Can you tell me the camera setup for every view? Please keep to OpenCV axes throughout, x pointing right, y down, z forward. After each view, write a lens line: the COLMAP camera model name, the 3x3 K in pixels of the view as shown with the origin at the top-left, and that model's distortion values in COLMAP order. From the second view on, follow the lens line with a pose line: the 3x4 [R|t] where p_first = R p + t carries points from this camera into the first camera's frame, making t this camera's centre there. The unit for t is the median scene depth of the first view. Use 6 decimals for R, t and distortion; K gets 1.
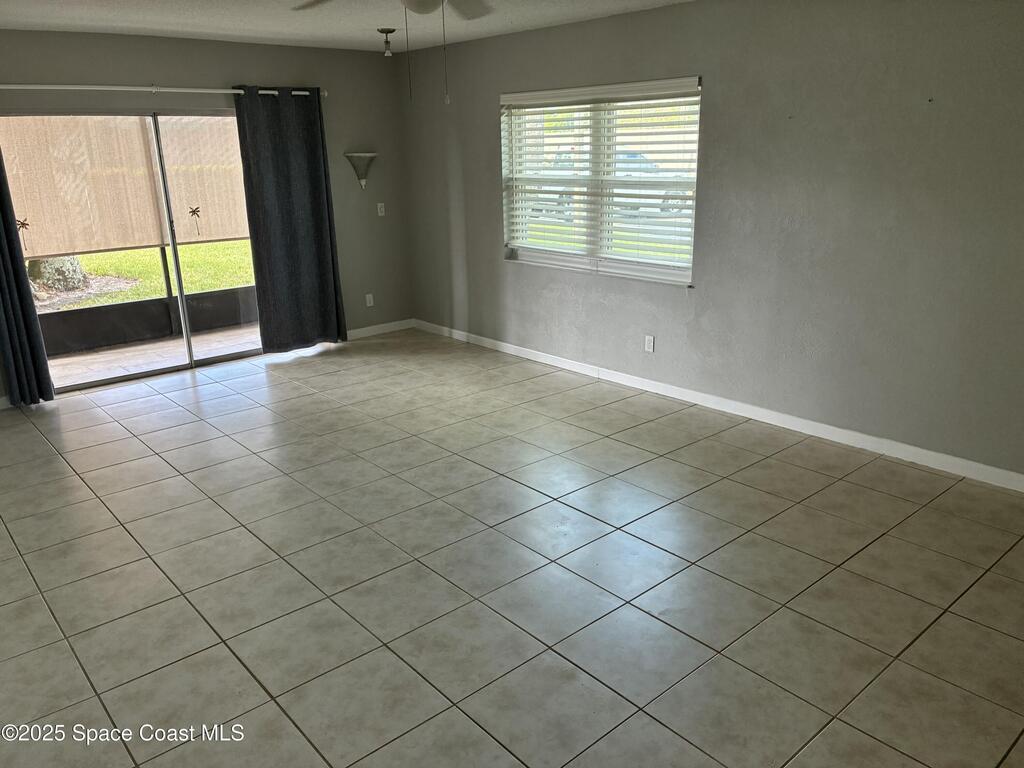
lens RADIAL K [[780.6, 0, 514.8], [0, 780.6, 381.6], [0, 0, 1]] dist [0.028232, 0.001360]
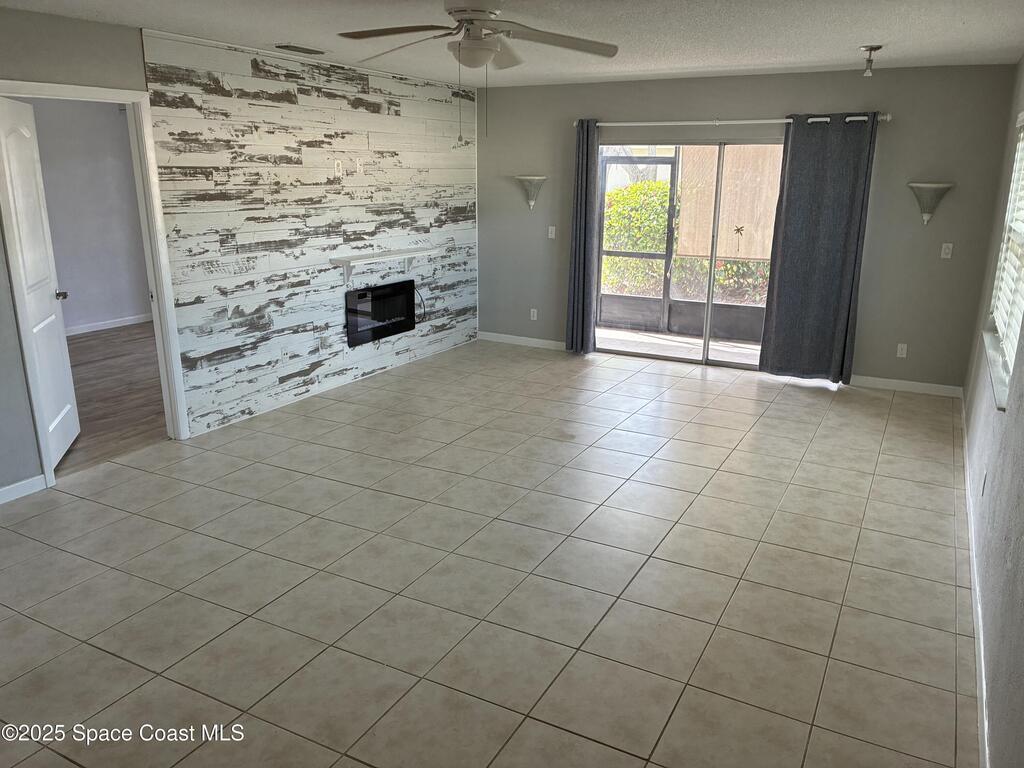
lens RADIAL K [[780.6, 0, 514.8], [0, 780.6, 381.6], [0, 0, 1]] dist [0.028232, 0.001360]
pose [[0.352440, 0.269297, -0.896251, 0.542205], [-0.291205, 0.941714, 0.168445, -0.111759], [0.889374, 0.201626, 0.410318, 0.316183]]
